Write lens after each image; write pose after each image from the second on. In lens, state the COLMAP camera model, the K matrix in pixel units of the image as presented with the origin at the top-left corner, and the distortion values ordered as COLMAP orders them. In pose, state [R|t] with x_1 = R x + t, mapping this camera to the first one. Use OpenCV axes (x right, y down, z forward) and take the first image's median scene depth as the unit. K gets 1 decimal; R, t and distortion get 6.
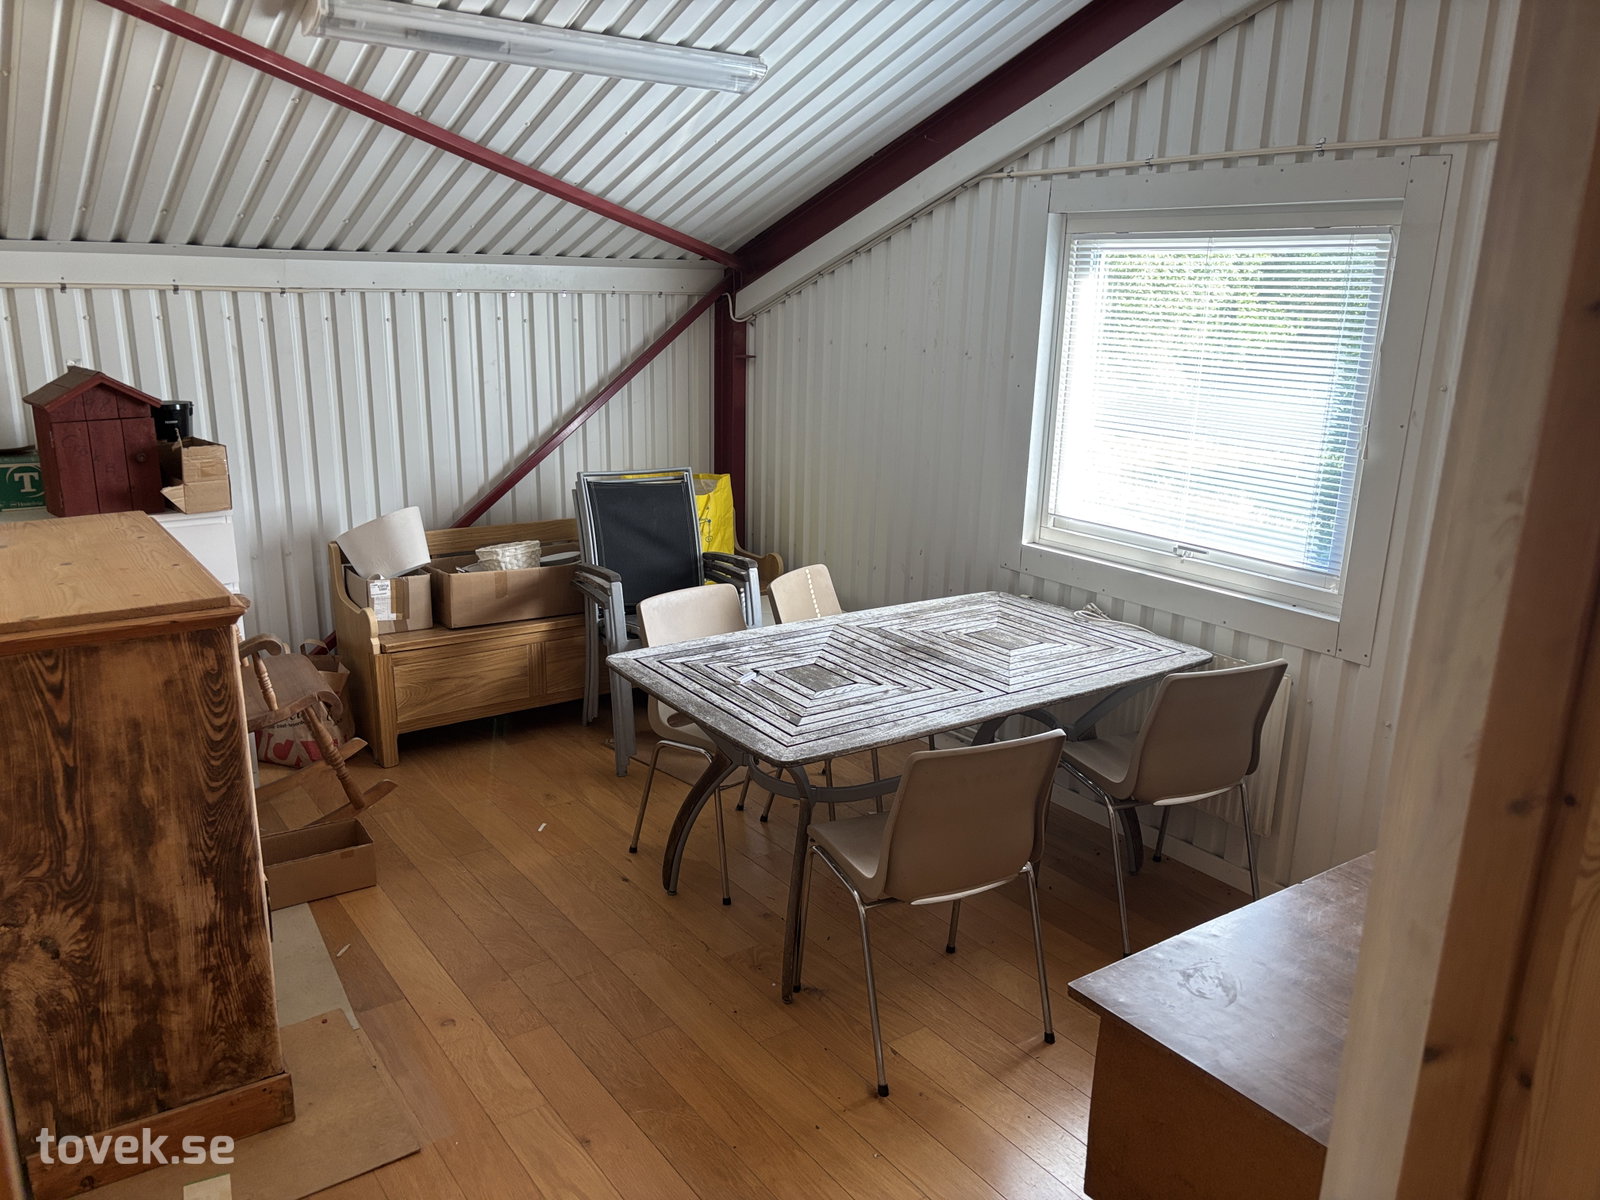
lens RADIAL K [[1213.3, 0, 788.6], [0, 1213.3, 605.2], [0, 0, 1]] dist [0.050363, -0.064925]
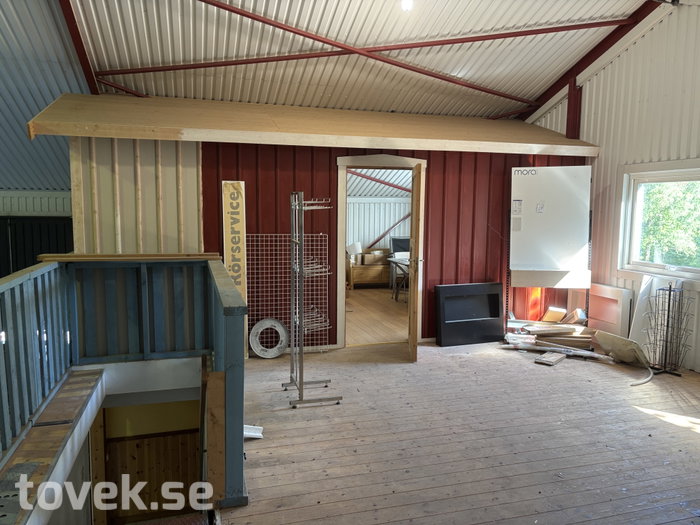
lens RADIAL K [[530.8, 0, 338.7], [0, 530.8, 259.2], [0, 0, 1]] dist [0.050363, -0.064925]
pose [[0.941252, 0.024243, -0.336833, 0.390918], [-0.076958, 0.986574, -0.144046, 0.336635], [0.328819, 0.161506, 0.930481, -1.179617]]
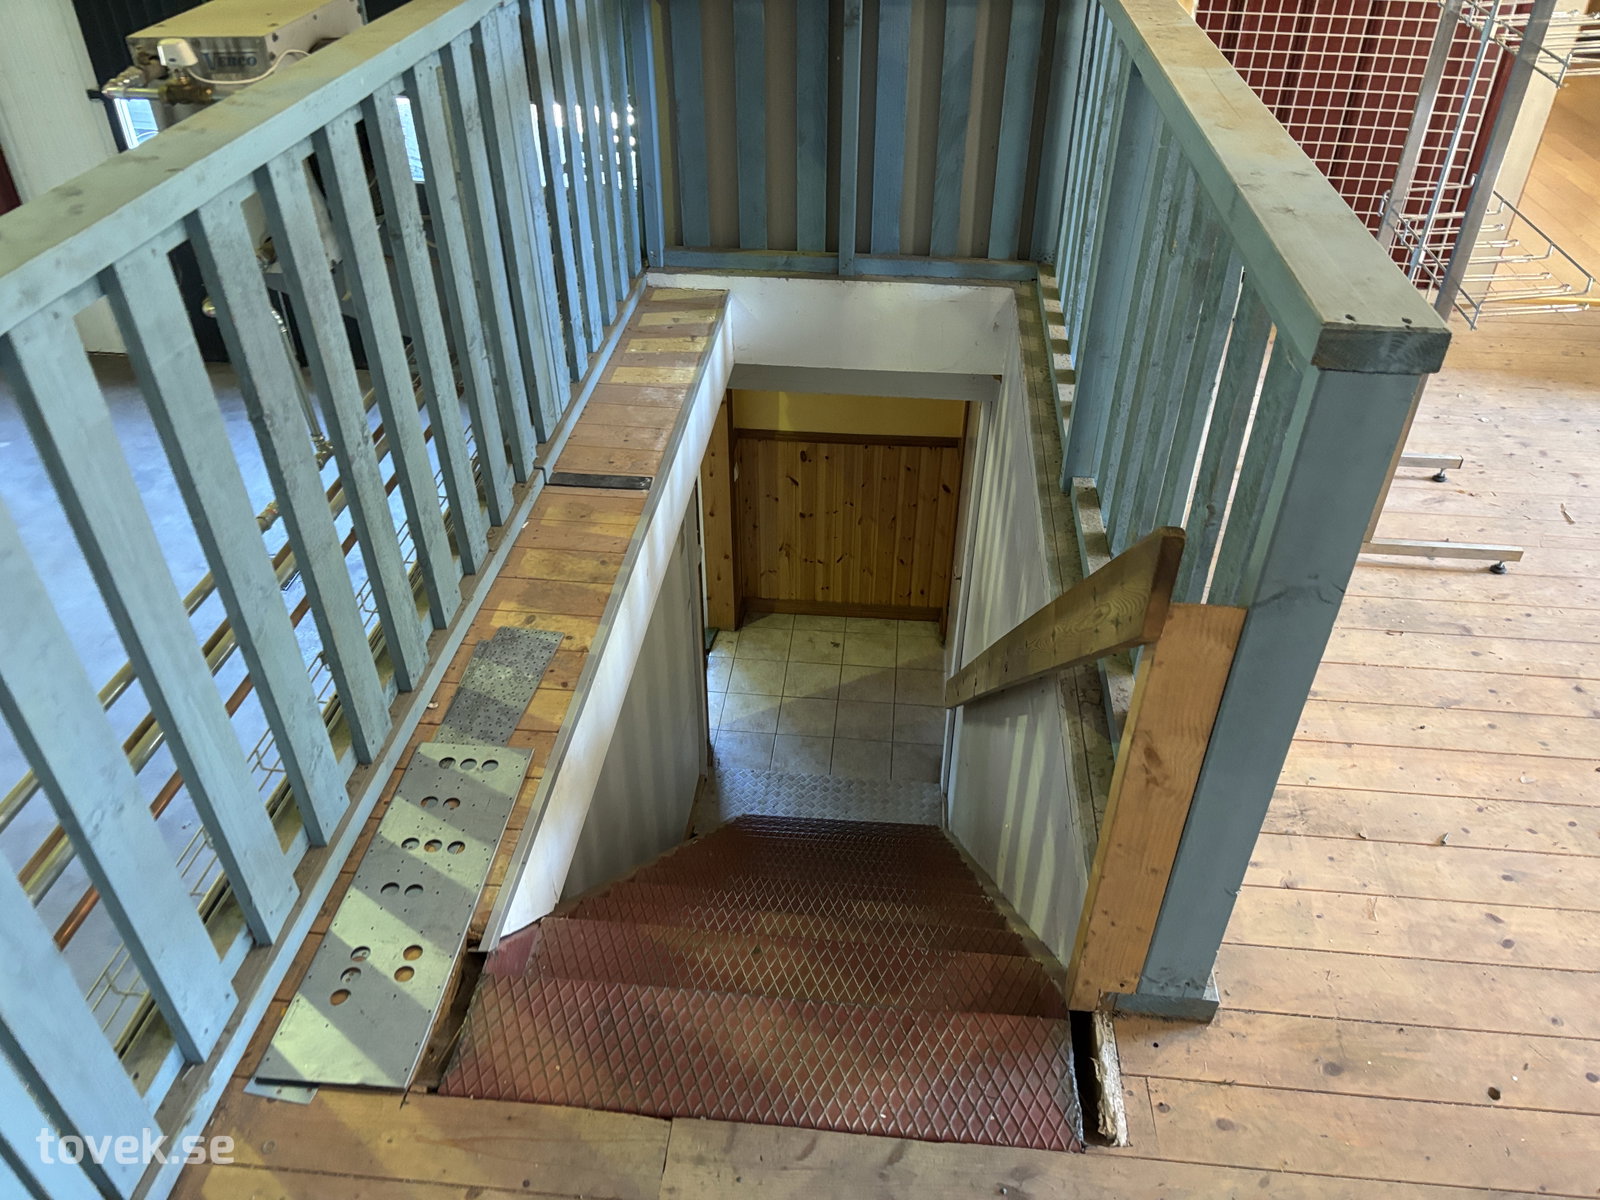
lens RADIAL K [[1213.3, 0, 794.9], [0, 1213.3, 633.5], [0, 0, 1]] dist [0.050363, -0.064925]
pose [[0.758697, 0.380785, -0.528567, 0.146952], [-0.156145, 0.894022, 0.419933, 0.280623], [0.632454, -0.236069, 0.737749, -0.935476]]
